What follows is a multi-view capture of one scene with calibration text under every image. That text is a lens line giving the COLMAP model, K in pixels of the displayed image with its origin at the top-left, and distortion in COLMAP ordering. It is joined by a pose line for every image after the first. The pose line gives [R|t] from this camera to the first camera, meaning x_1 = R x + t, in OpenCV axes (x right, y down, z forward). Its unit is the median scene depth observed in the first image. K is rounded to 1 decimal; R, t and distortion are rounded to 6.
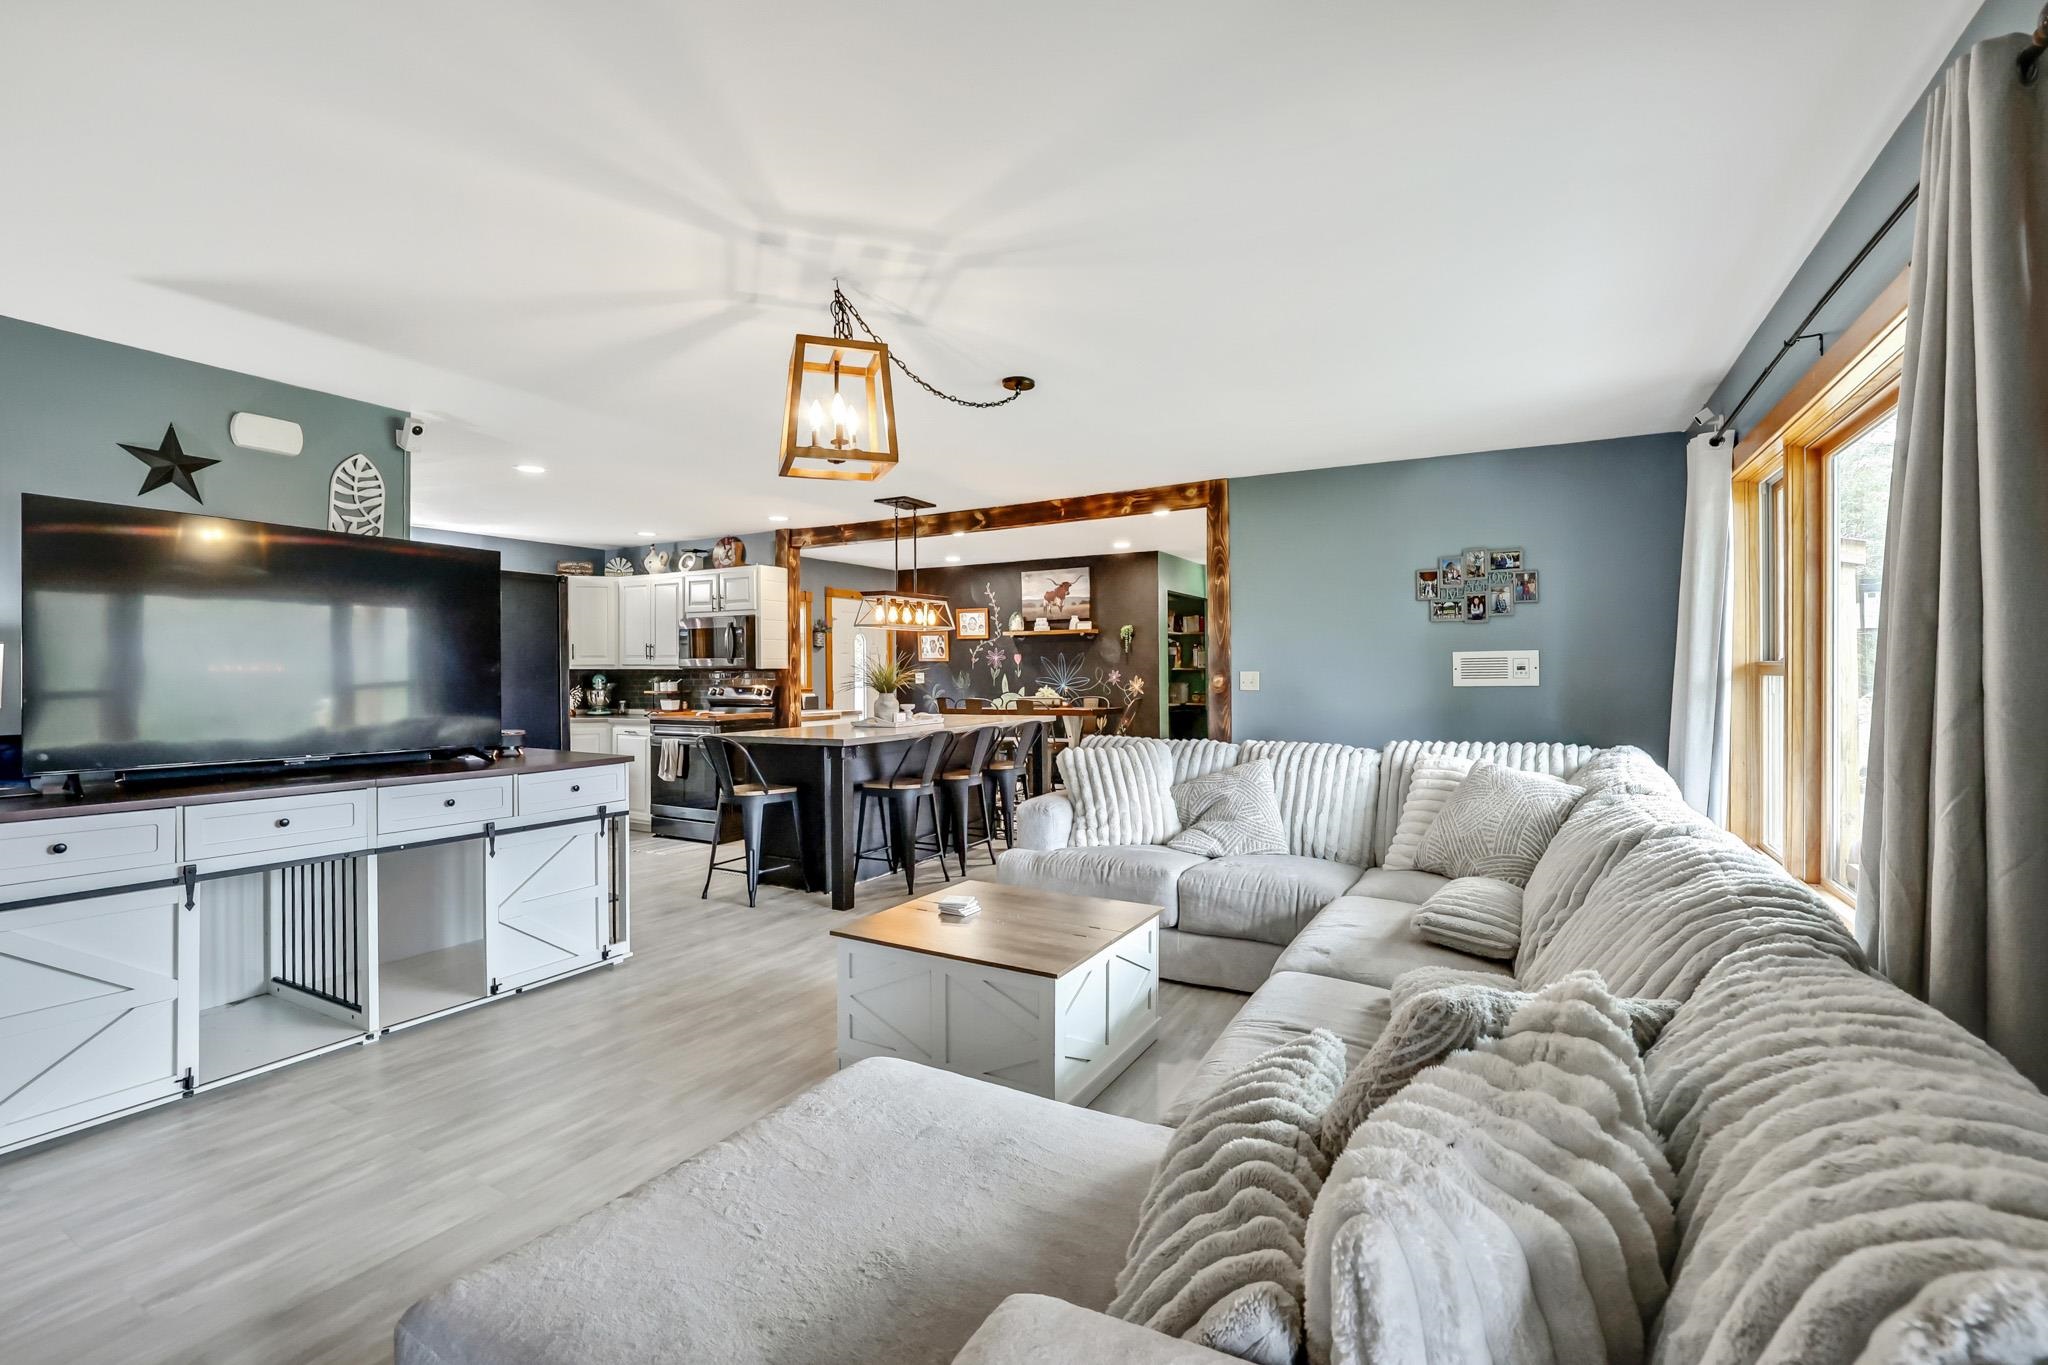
lens RADIAL K [[938.5, 0, 1037.5], [0, 938.5, 670.1], [0, 0, 1]] dist [-0.052027, 0.015429]
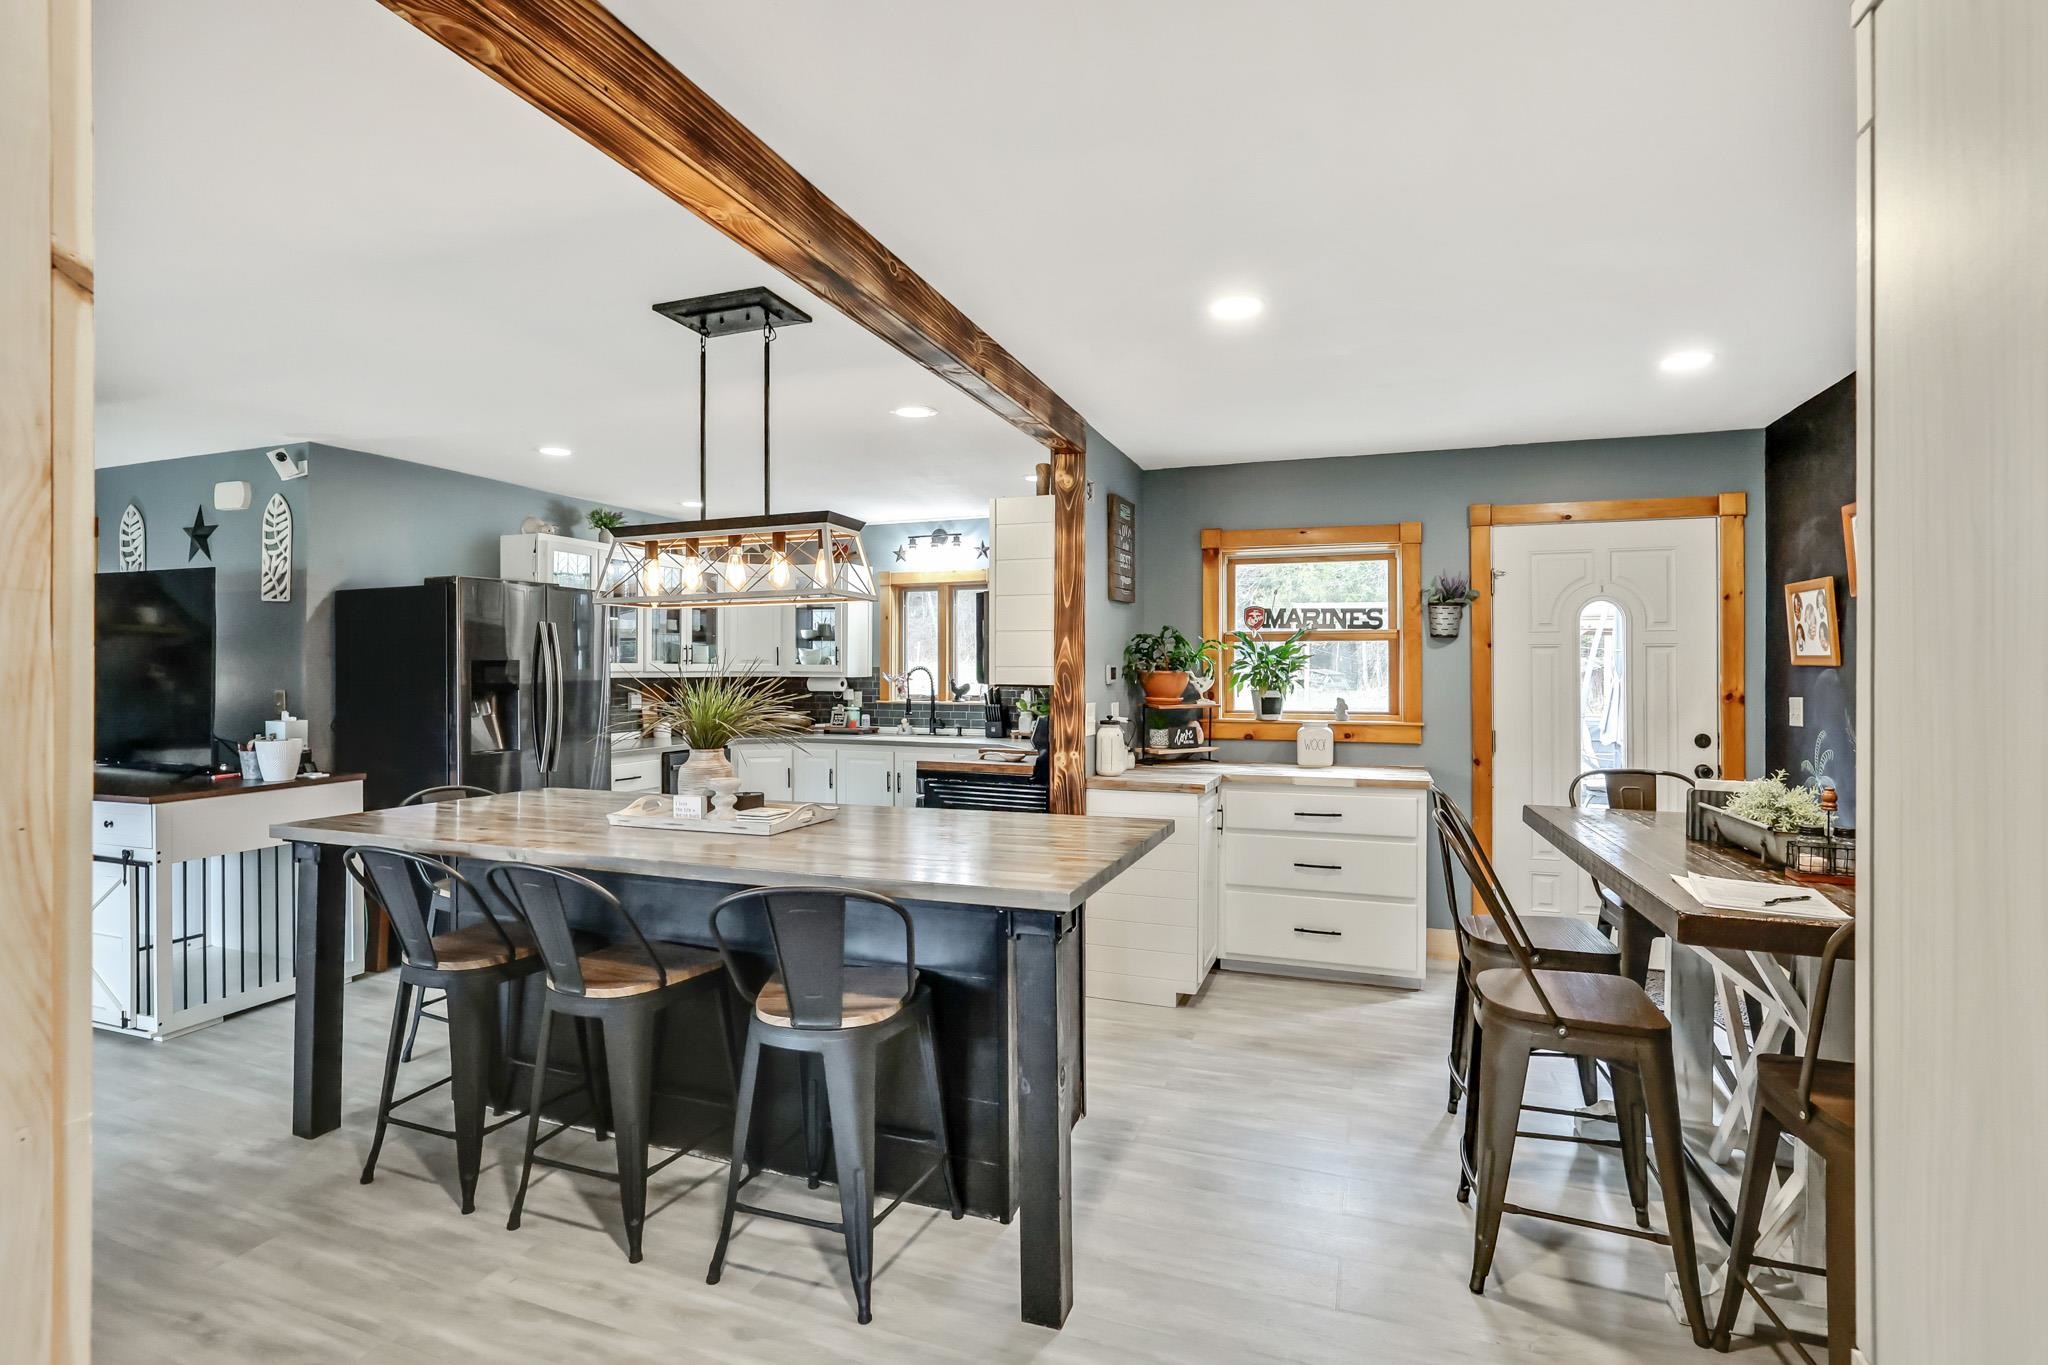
lens RADIAL K [[949.4, 0, 1028.8], [0, 949.4, 670.3], [0, 0, 1]] dist [-0.029836, 0.009820]
pose [[0.130064, 0.008686, -0.991468, 0.429001], [0.000837, 0.999960, 0.008870, -0.024417], [0.991505, -0.001983, 0.130052, 1.477612]]
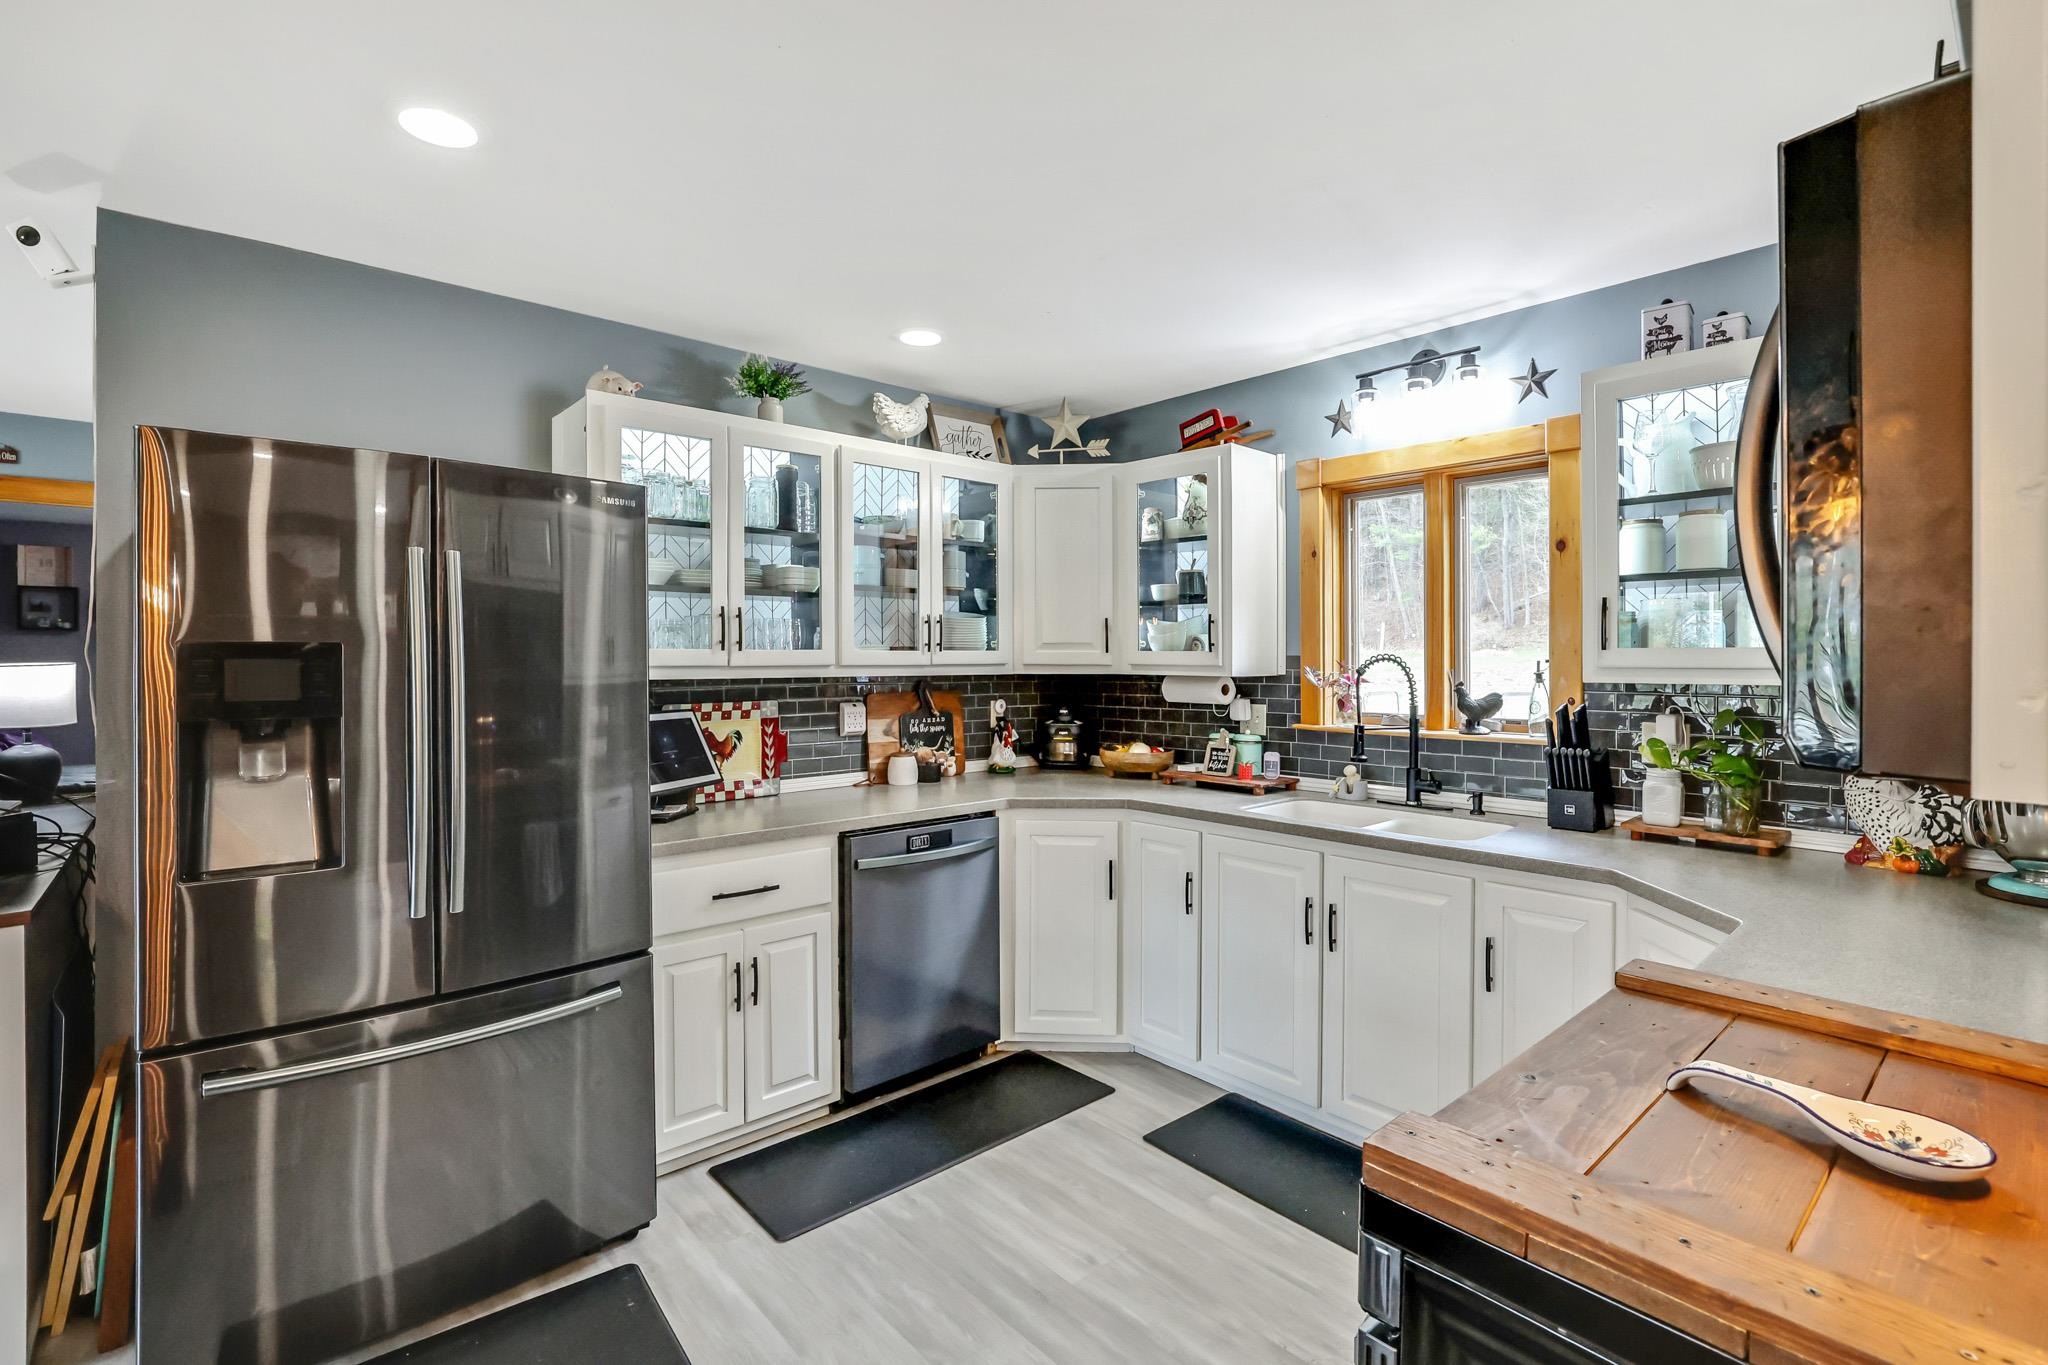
lens RADIAL K [[990.3, 0, 1011.5], [0, 990.3, 669.1], [0, 0, 1]] dist [-0.023887, 0.000297]
pose [[-0.341449, 0.019239, -0.939703, -0.308207], [0.008248, 0.999813, 0.017473, -0.020634], [0.939864, -0.001785, -0.341544, 1.492043]]
